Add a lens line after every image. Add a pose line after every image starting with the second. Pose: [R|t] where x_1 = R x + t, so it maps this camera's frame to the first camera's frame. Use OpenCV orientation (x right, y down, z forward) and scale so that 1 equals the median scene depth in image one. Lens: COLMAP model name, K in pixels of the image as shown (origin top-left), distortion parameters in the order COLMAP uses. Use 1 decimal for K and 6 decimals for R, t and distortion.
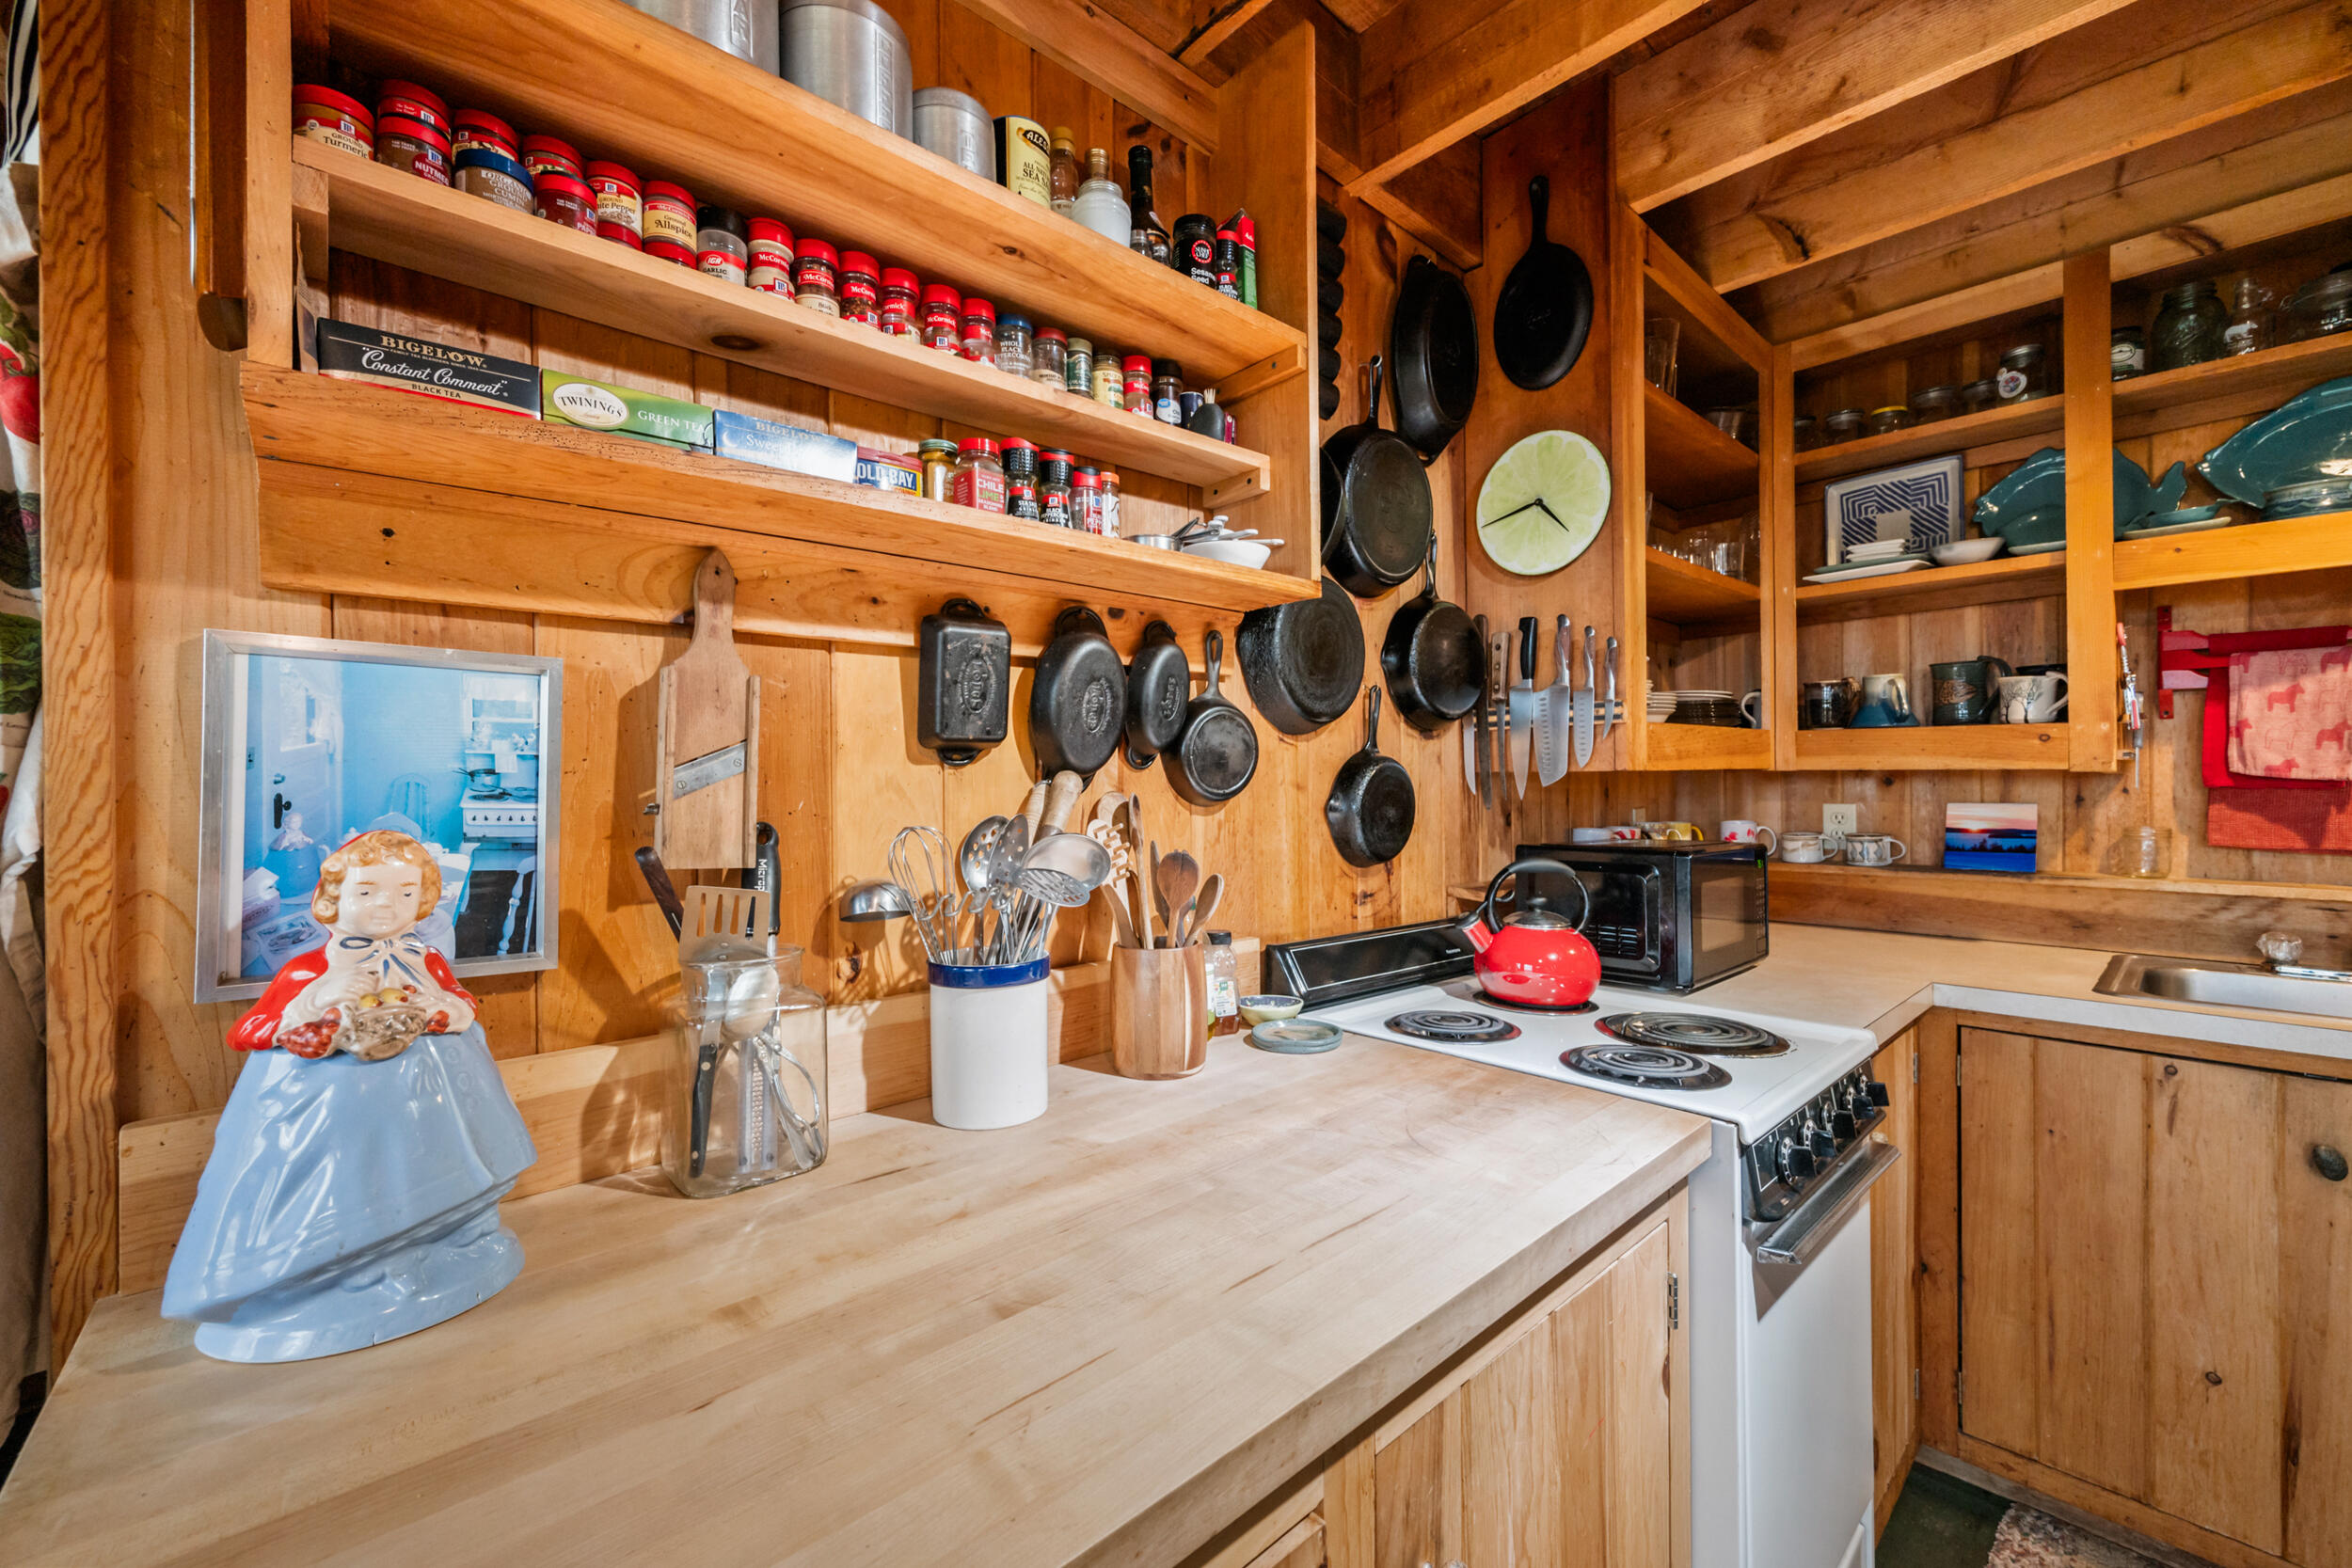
lens RADIAL K [[951.9, 0, 1151.1], [0, 951.9, 773.1], [0, 0, 1]] dist [0.001558, -0.000383]
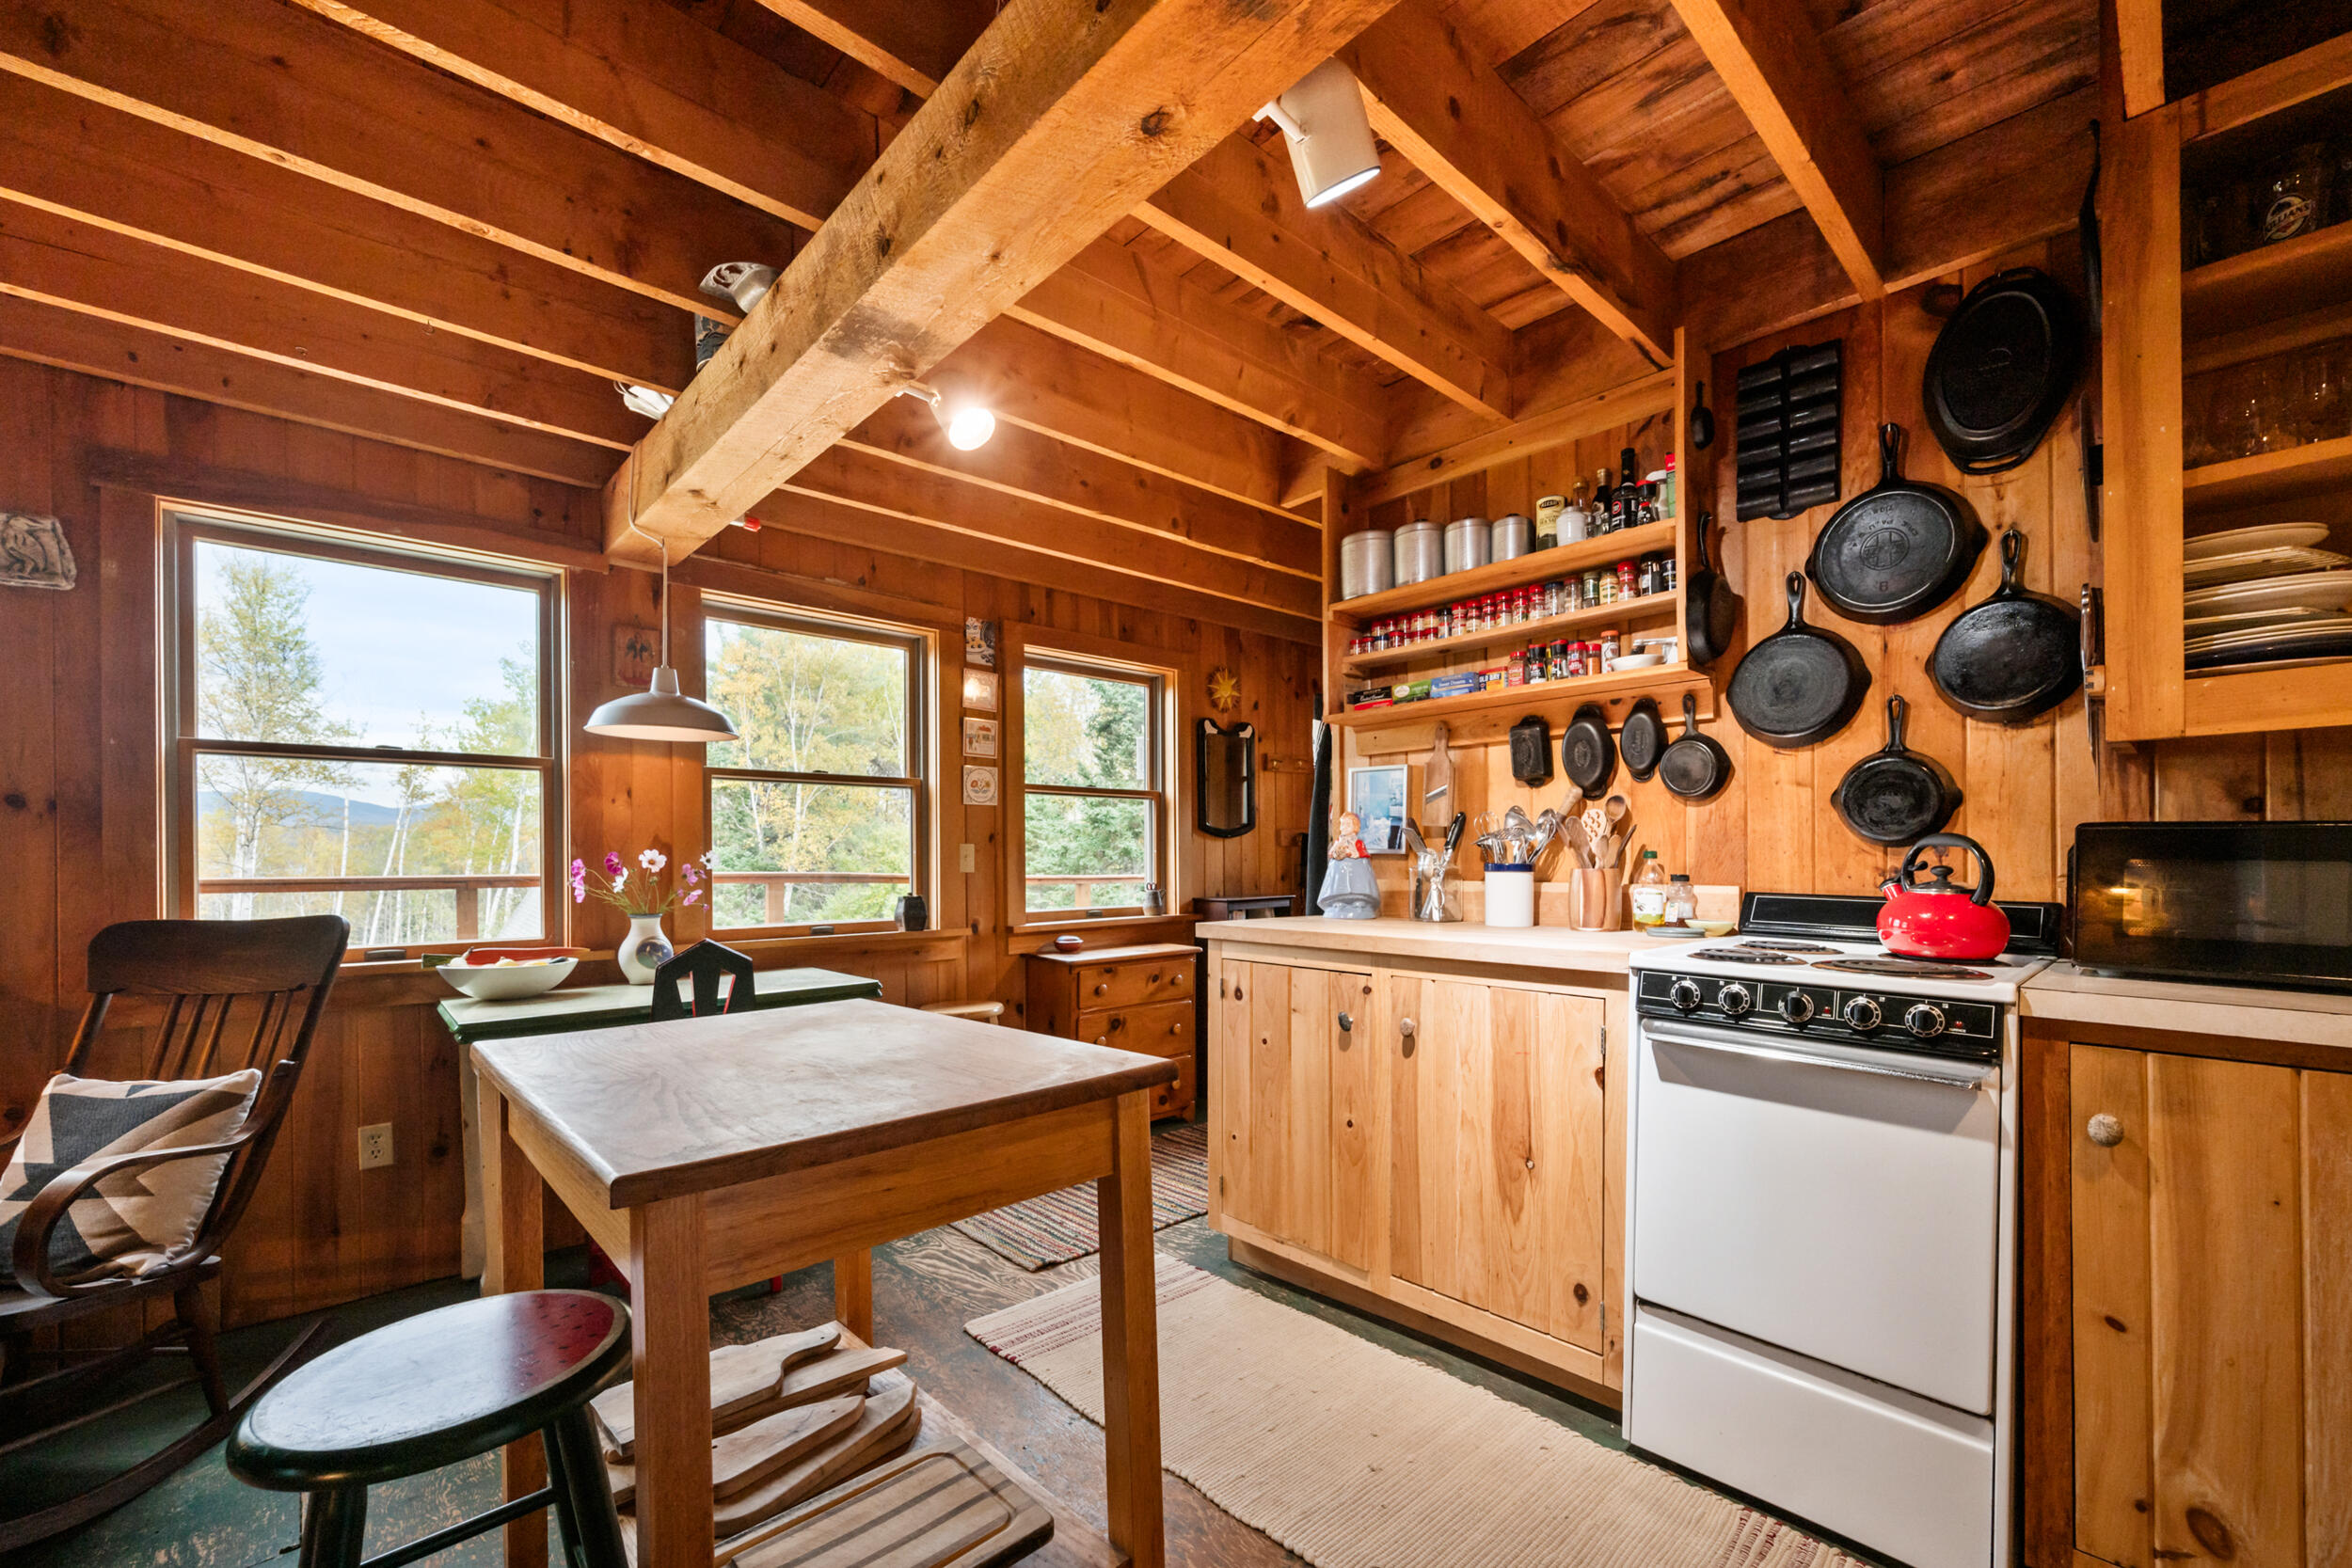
lens RADIAL K [[951.9, 0, 1178.1], [0, 951.9, 861.6], [0, 0, 1]] dist [0.001558, -0.000383]
pose [[-0.006507, 0.009721, -0.999932, 1.926734], [0.009116, 0.999912, 0.009661, 0.130072], [0.999937, -0.009052, -0.006595, 0.130289]]
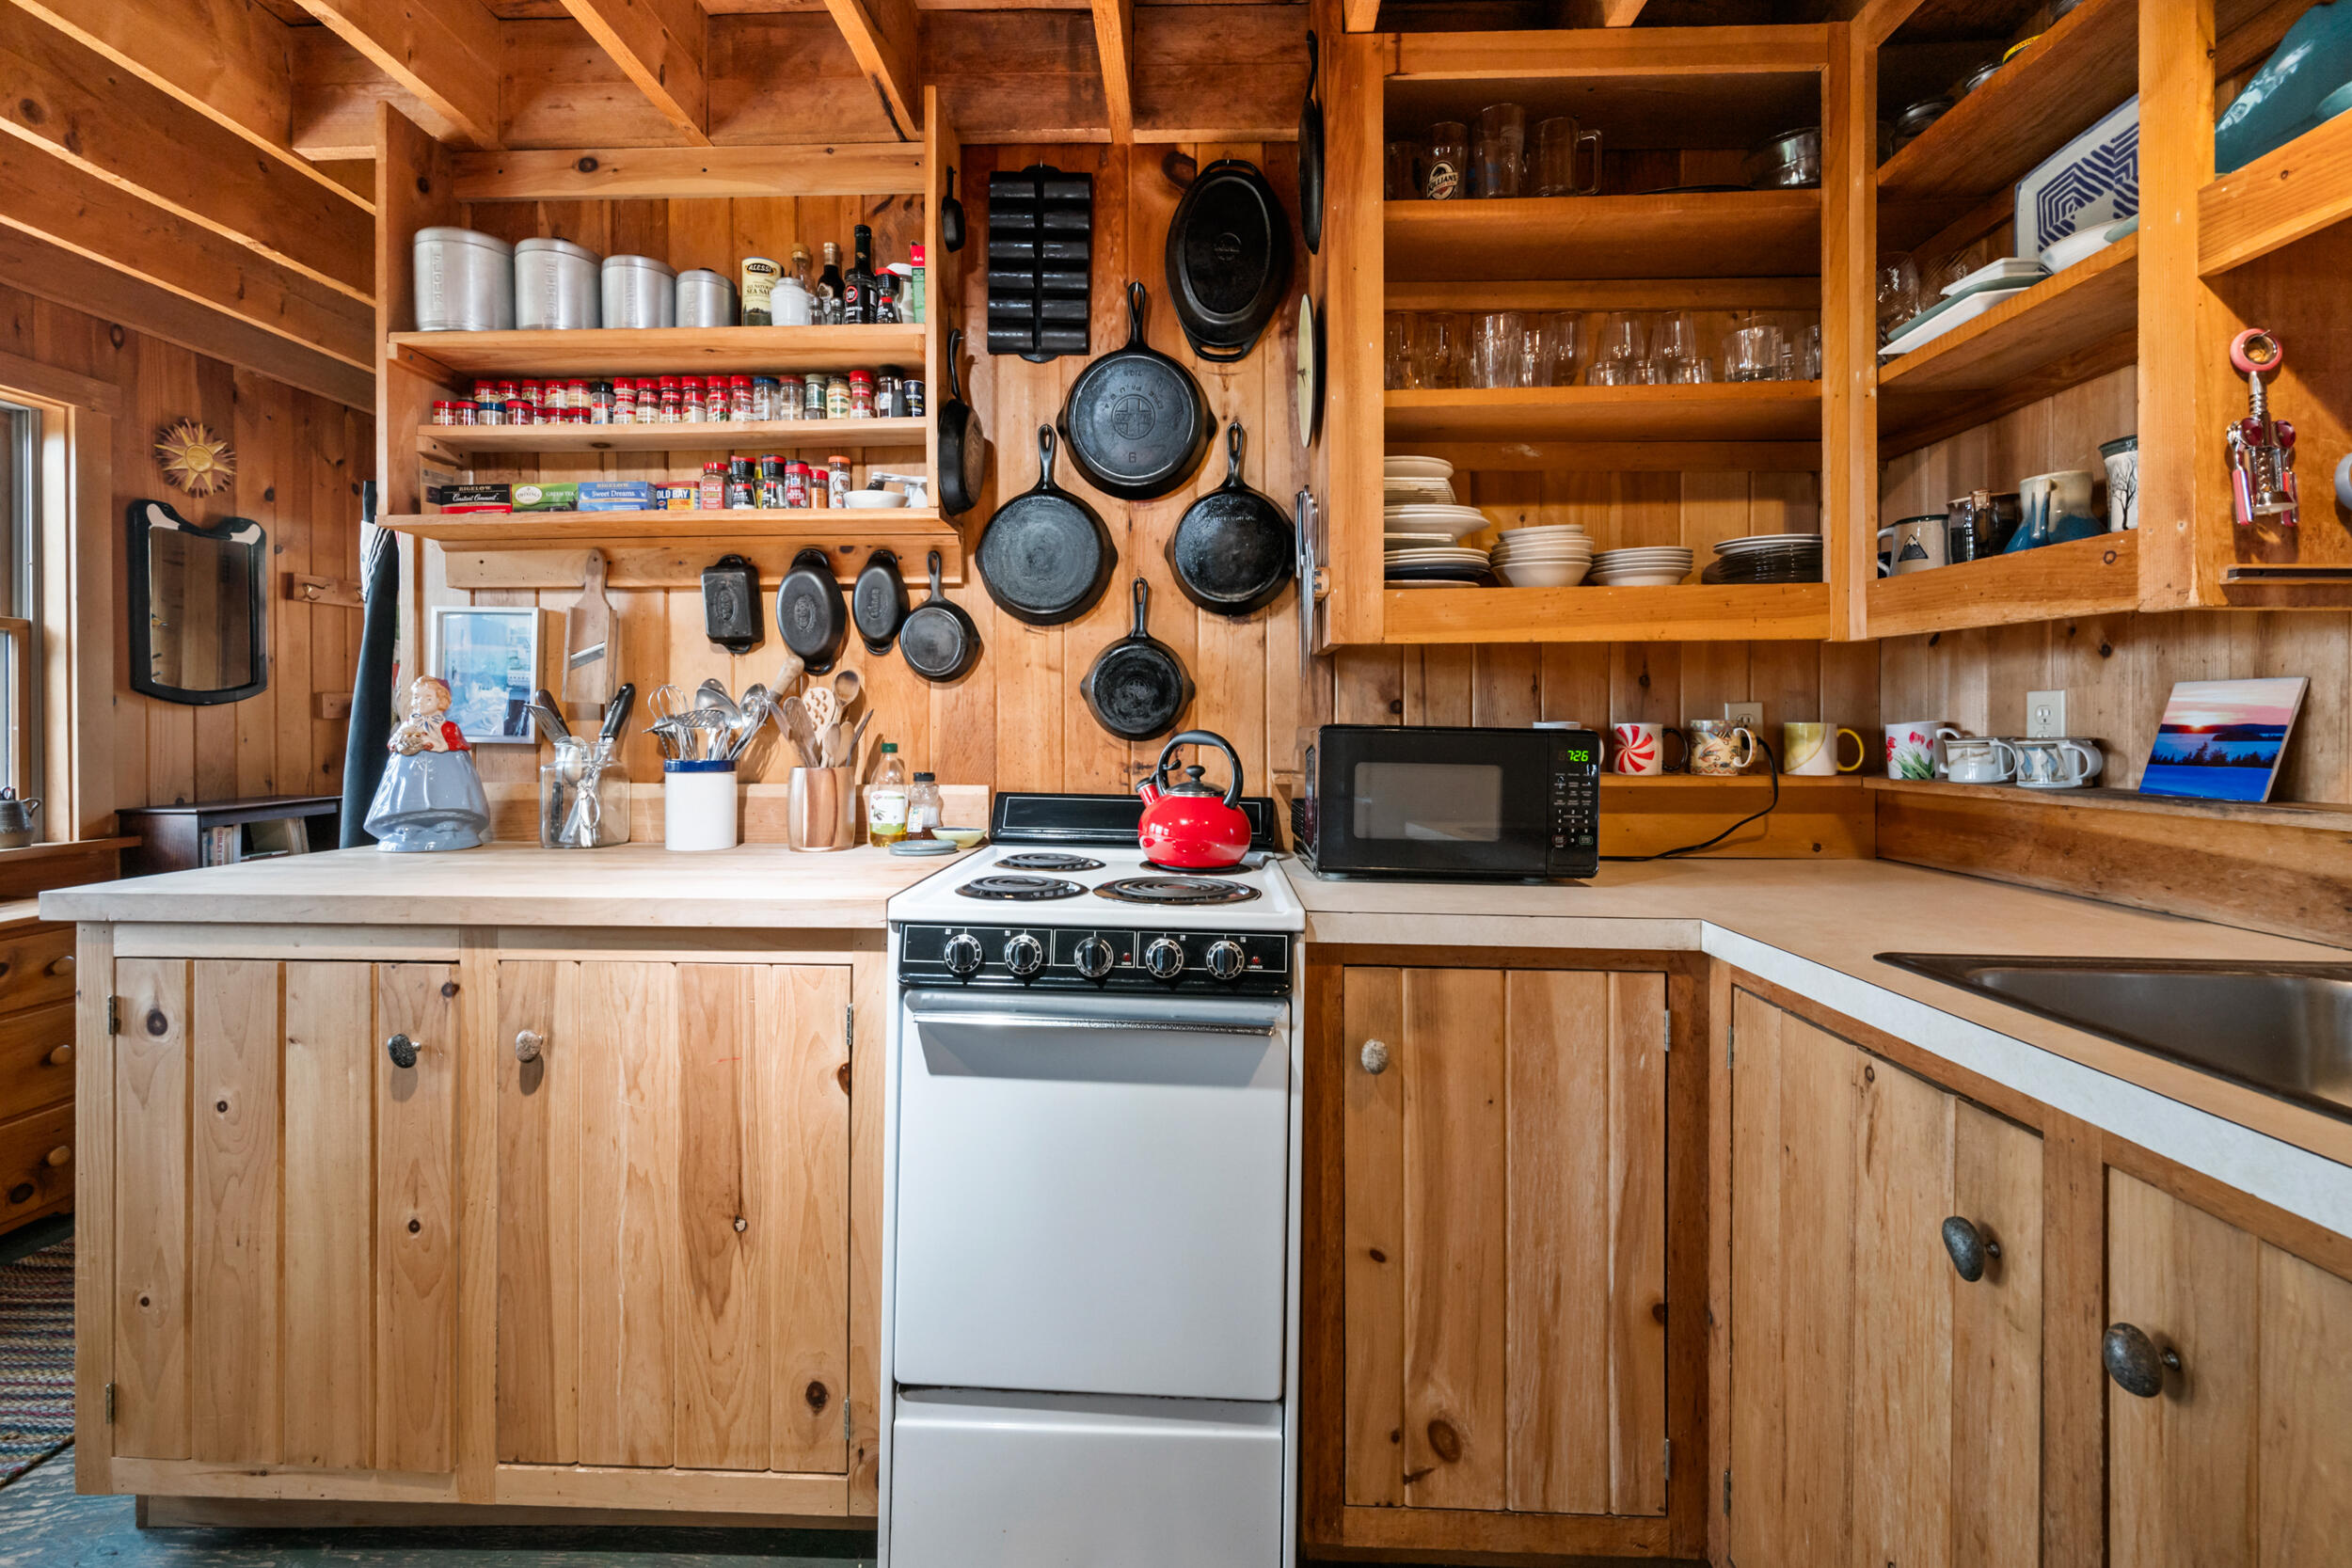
lens RADIAL K [[1025.6, 0, 1192.9], [0, 1025.6, 726.7], [0, 0, 1]] dist [-0.001060, 0.000268]
pose [[0.708821, 0.008306, -0.705339, 1.503512], [-0.001458, 0.999946, 0.010311, 0.092819], [0.705387, -0.006280, 0.708795, 0.250818]]
